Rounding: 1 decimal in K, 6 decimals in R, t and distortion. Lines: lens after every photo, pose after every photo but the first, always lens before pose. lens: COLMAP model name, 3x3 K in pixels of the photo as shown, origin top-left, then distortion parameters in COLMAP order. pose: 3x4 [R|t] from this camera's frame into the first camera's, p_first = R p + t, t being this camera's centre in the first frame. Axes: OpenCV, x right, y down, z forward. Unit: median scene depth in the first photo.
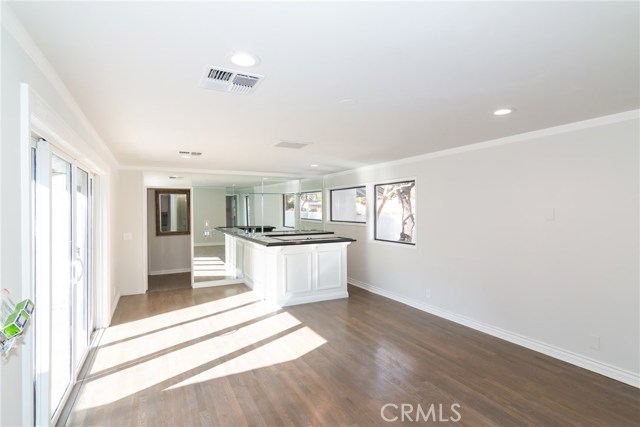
lens RADIAL K [[321.9, 0, 321.3], [0, 321.9, 212.2], [0, 0, 1]] dist [-0.004730, -0.000434]
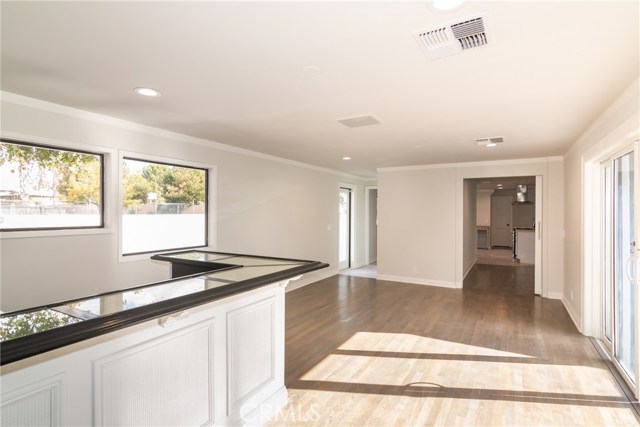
lens RADIAL K [[321.9, 0, 321.3], [0, 321.9, 212.2], [0, 0, 1]] dist [-0.004730, -0.000434]
pose [[-0.526368, 0.000977, 0.850256, -0.779468], [0.006982, 0.999971, 0.003173, 0.015292], [-0.850228, 0.007606, -0.526360, 1.608543]]
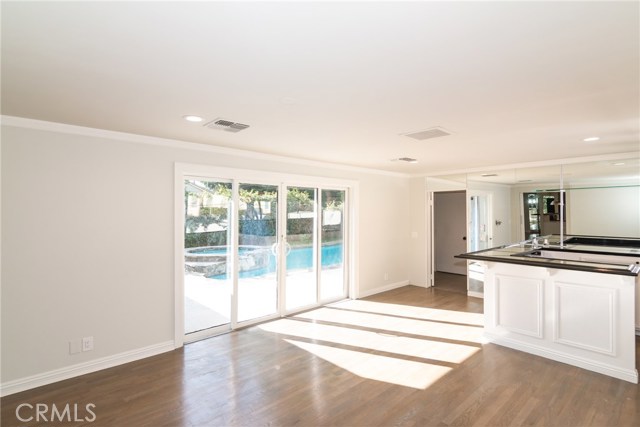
lens RADIAL K [[321.9, 0, 321.3], [0, 321.9, 212.2], [0, 0, 1]] dist [-0.004730, -0.000434]
pose [[0.254025, 0.002327, -0.967195, 0.667741], [-0.007046, 0.999975, 0.000556, -0.008363], [0.967172, 0.006674, 0.254035, 0.568806]]
